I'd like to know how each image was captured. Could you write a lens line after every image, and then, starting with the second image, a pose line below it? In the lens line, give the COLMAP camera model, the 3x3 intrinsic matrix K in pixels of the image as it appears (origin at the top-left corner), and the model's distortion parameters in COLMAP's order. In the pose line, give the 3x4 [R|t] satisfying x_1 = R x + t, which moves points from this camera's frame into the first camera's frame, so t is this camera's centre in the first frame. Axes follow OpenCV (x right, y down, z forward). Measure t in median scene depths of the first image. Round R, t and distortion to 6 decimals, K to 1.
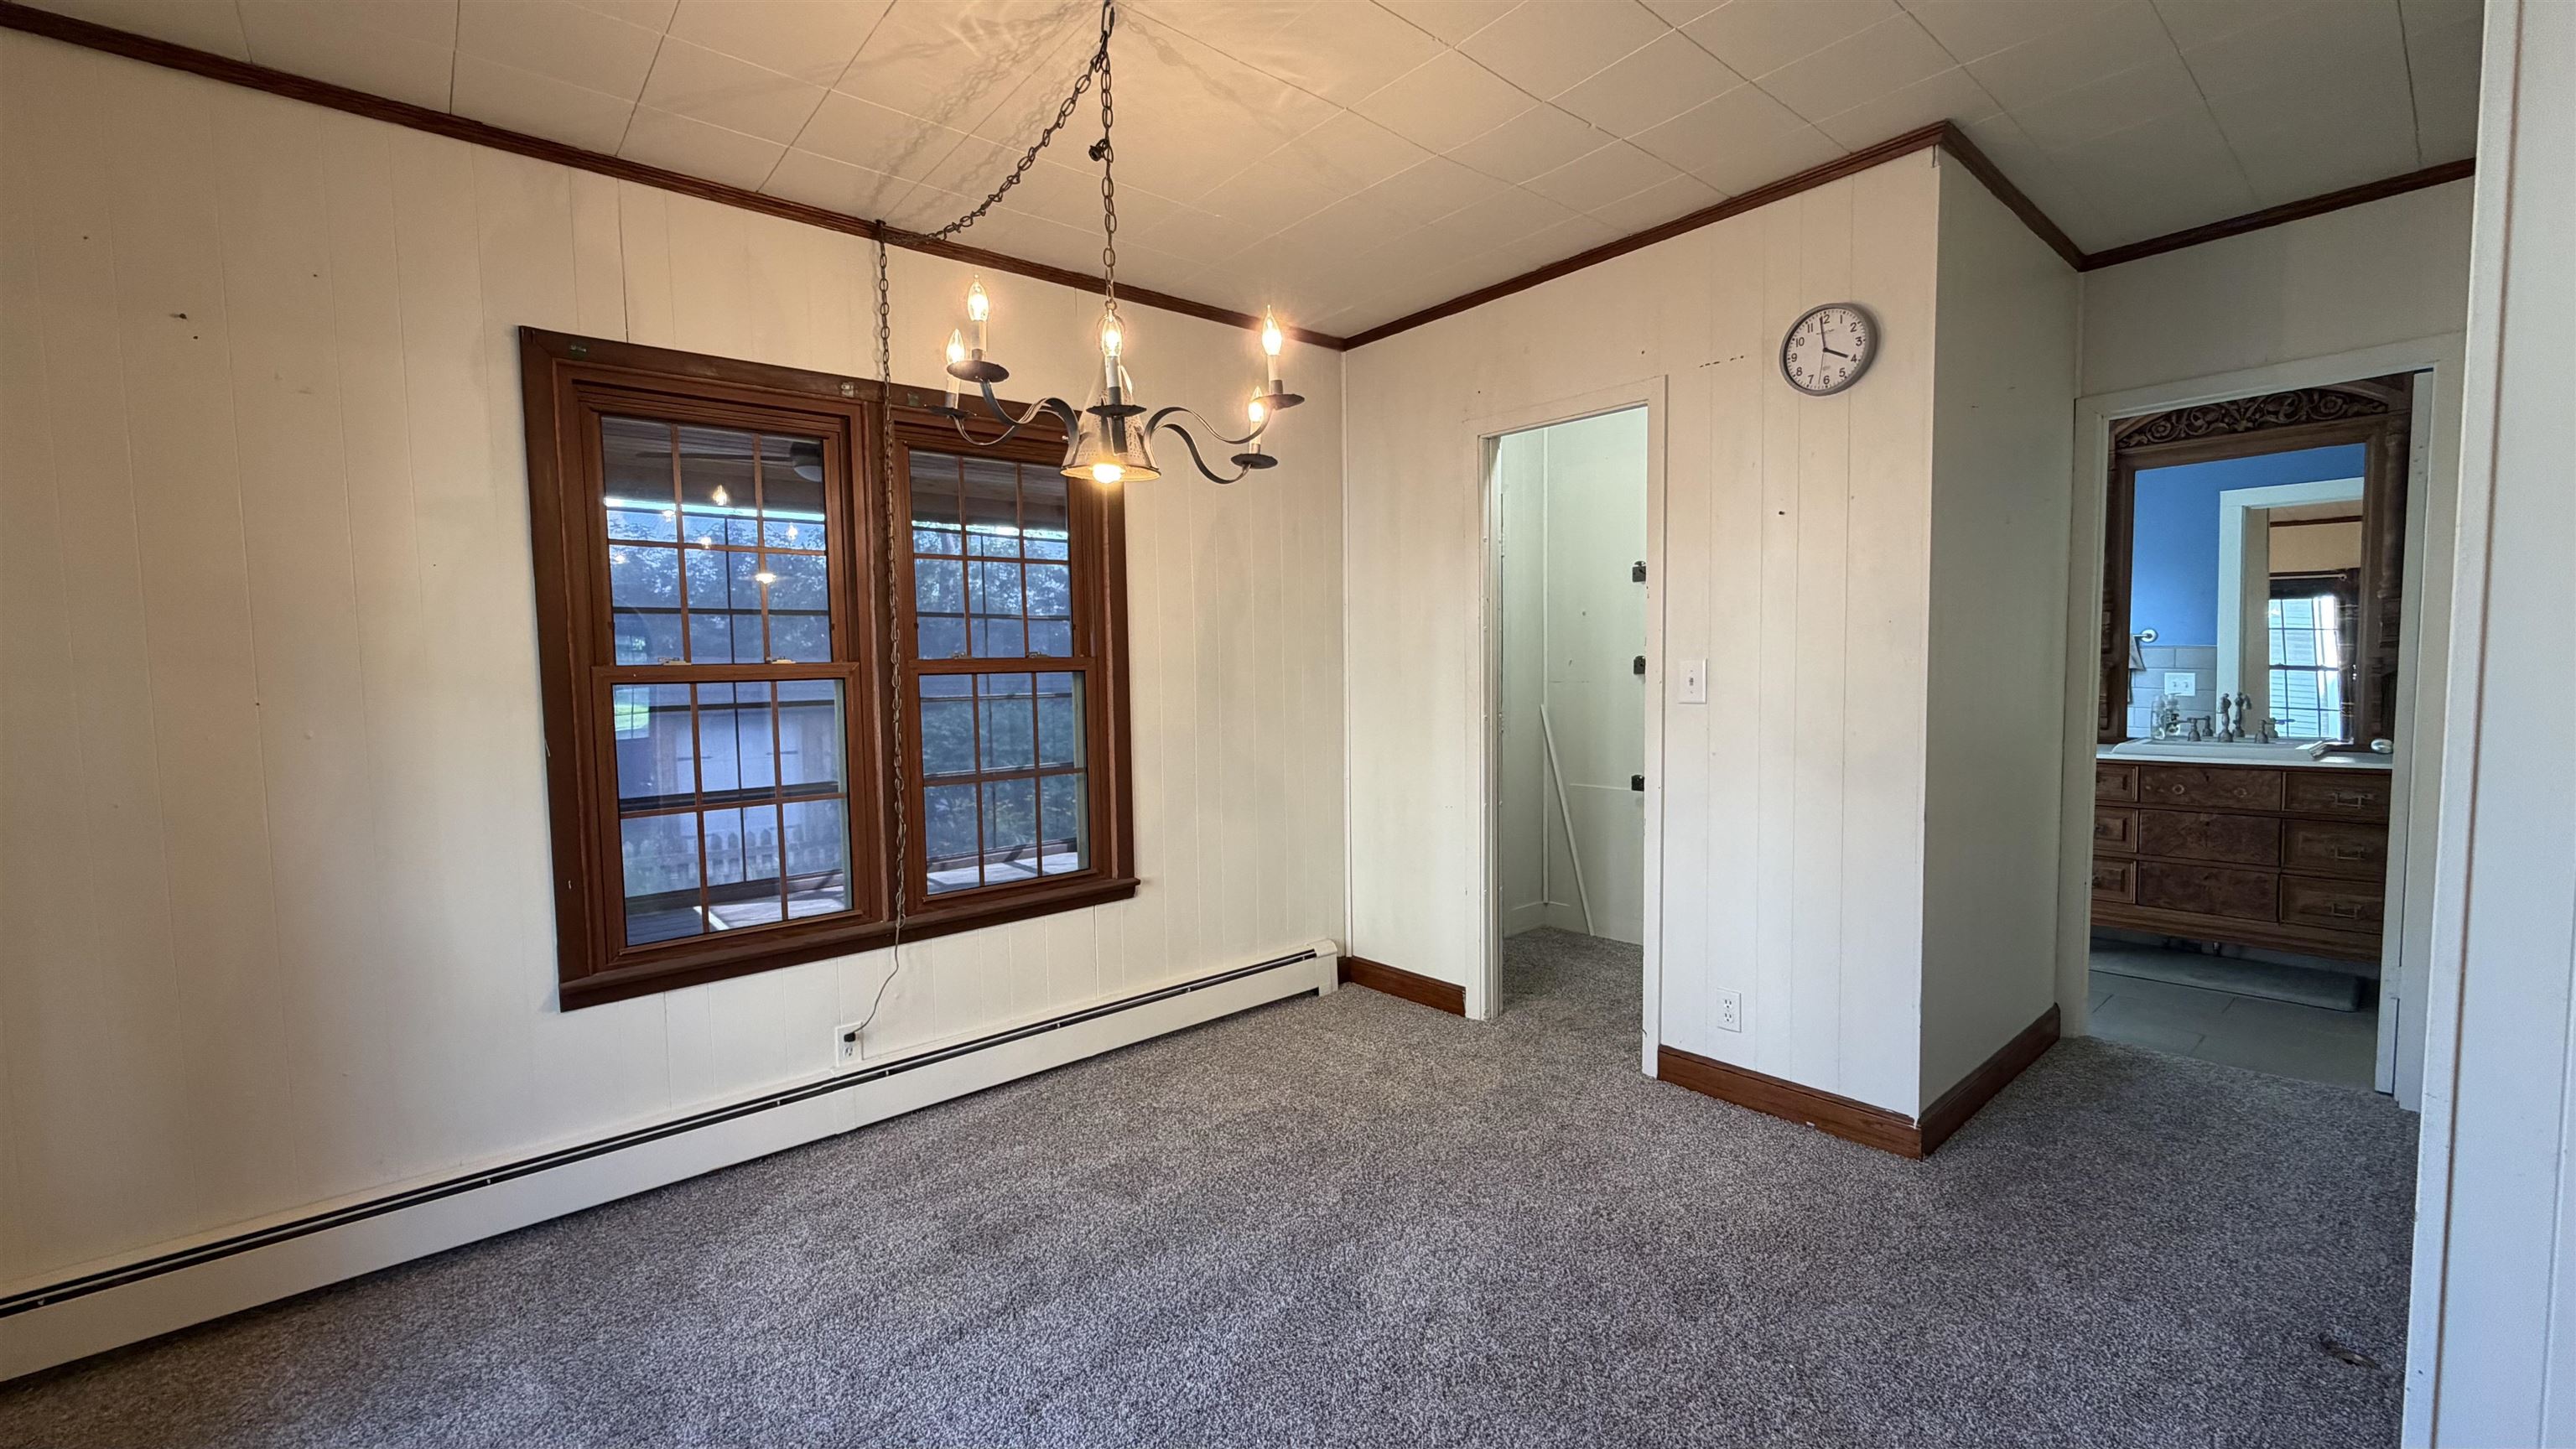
lens RADIAL K [[1029.5, 0, 1281.9], [0, 1029.5, 722.0], [0, 0, 1]] dist [0.000474, -0.000133]
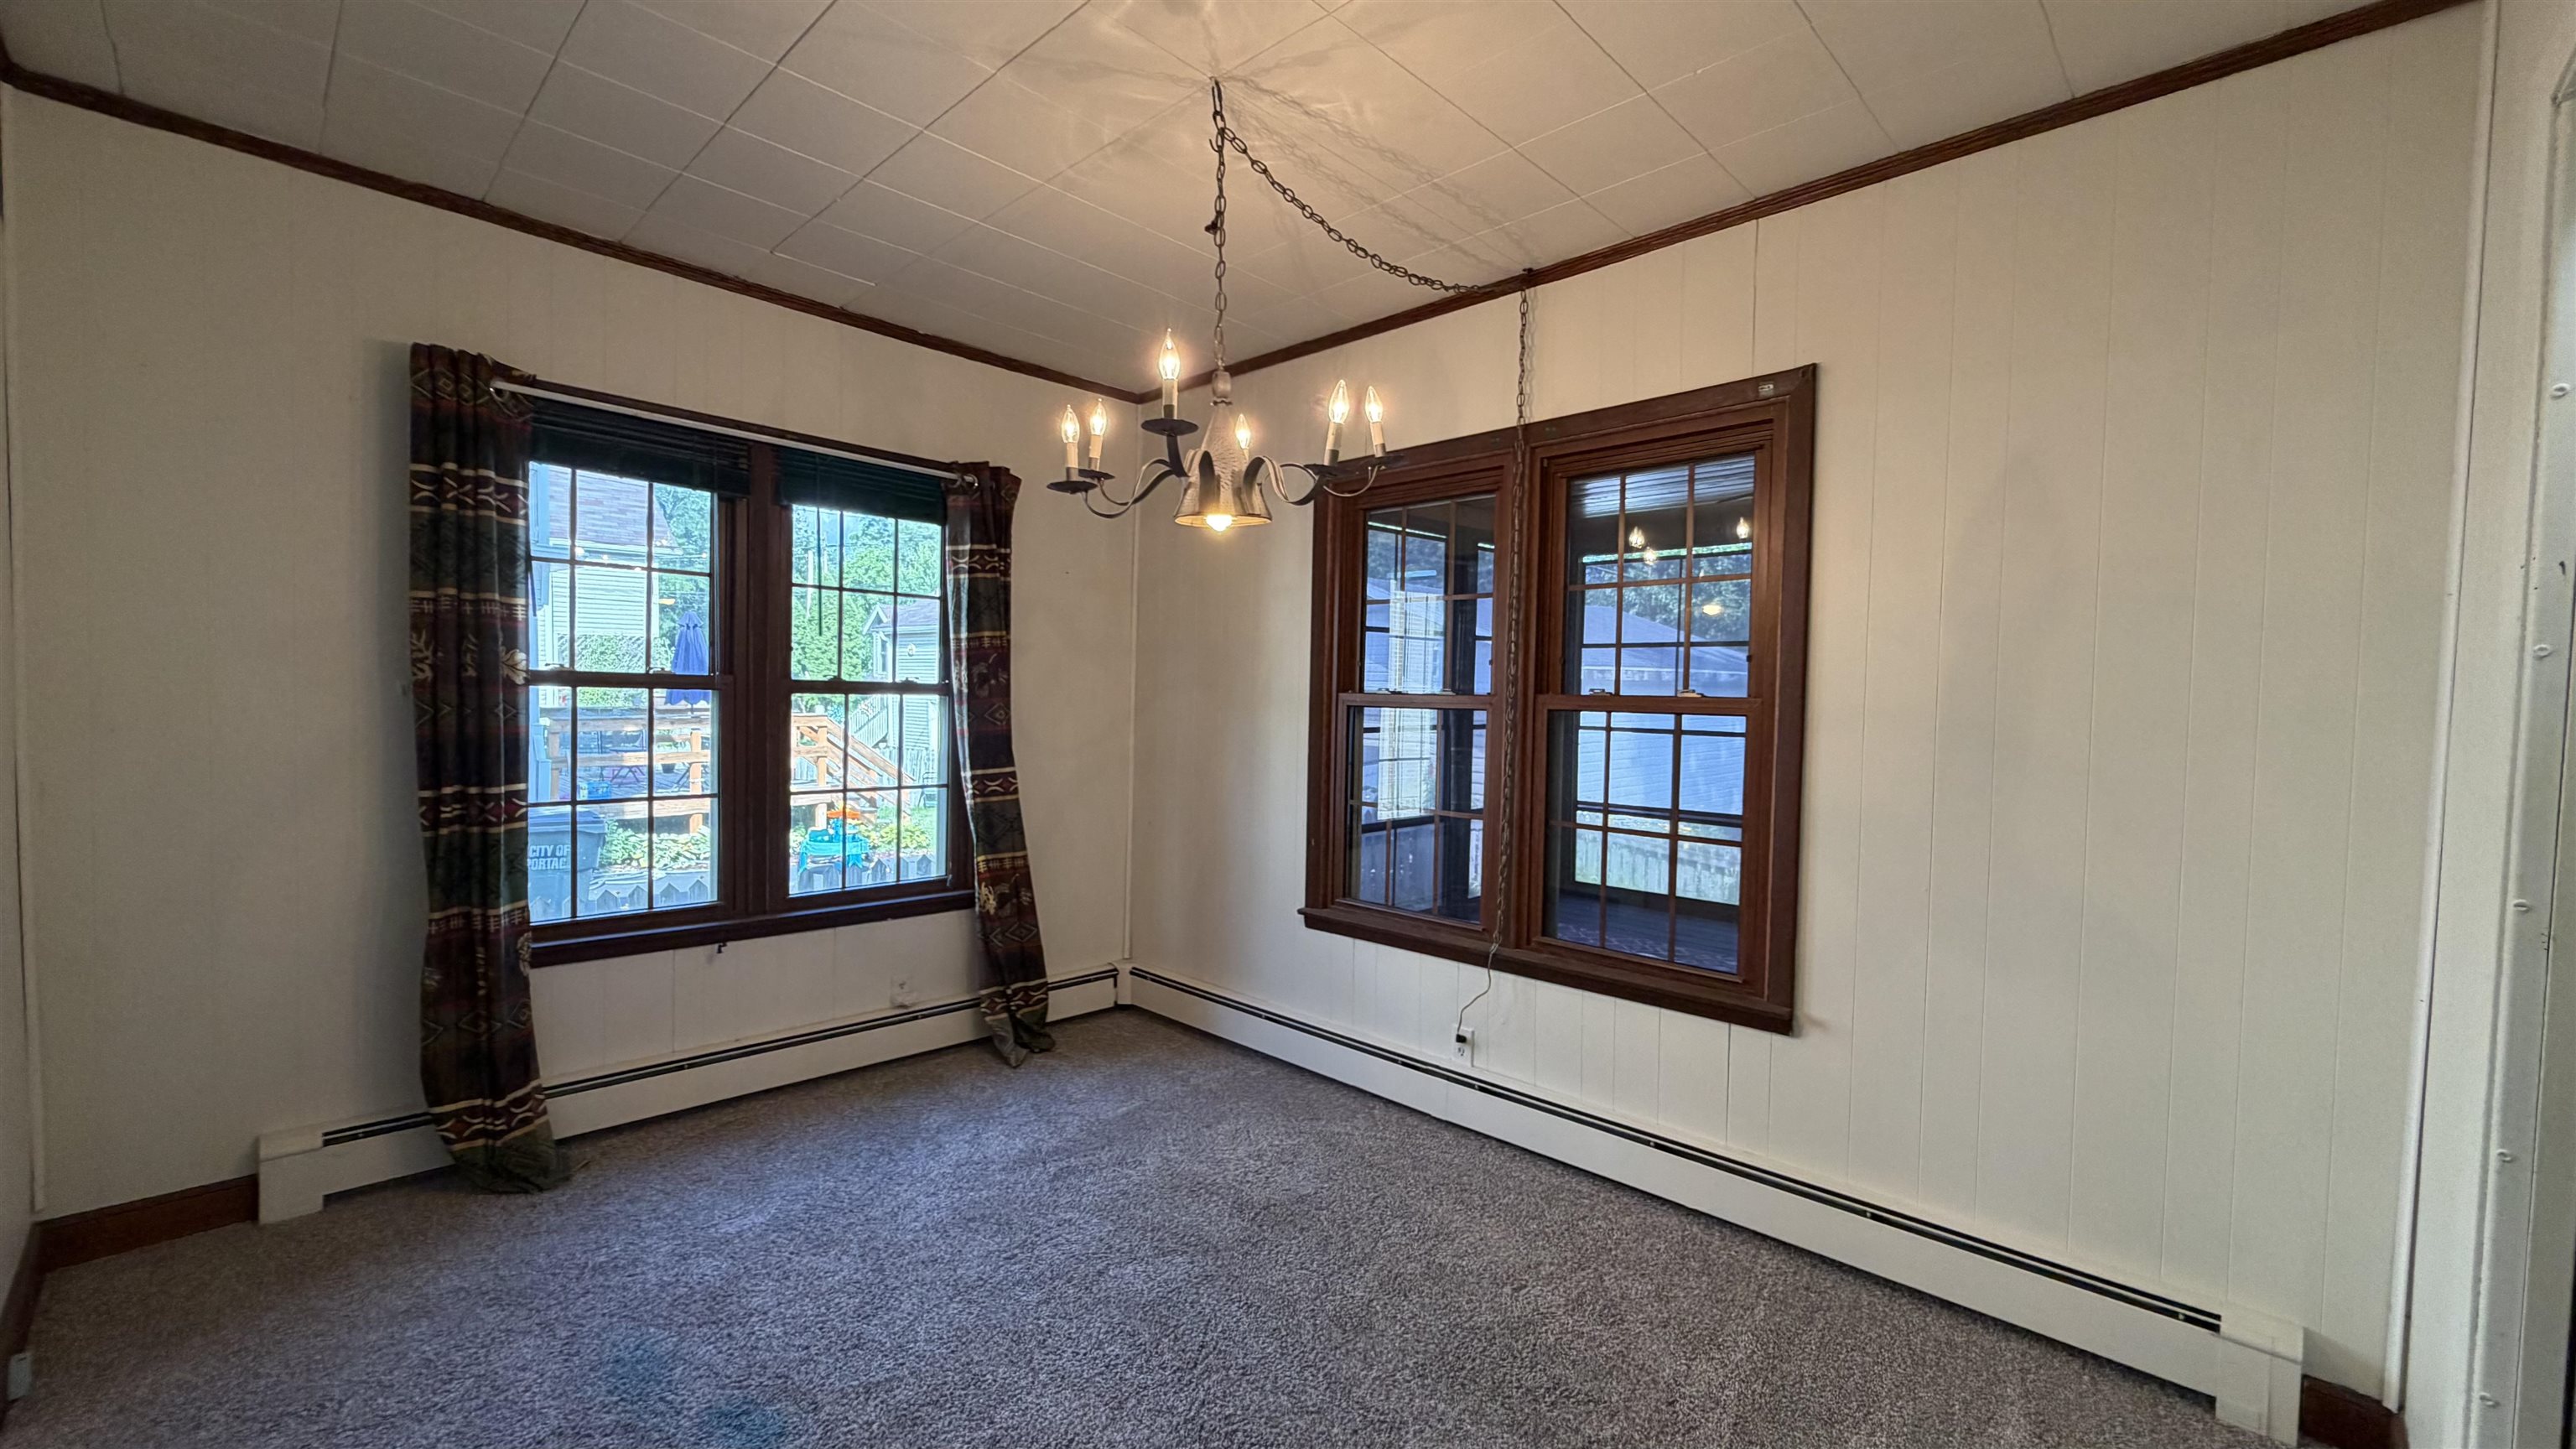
lens RADIAL K [[1029.5, 0, 1280.6], [0, 1029.5, 719.1], [0, 0, 1]] dist [0.000474, -0.000133]
pose [[0.101204, 0.052036, -0.993504, 0.620685], [-0.081070, 0.995741, 0.043895, -0.062112], [0.991557, 0.076101, 0.104991, 0.667770]]
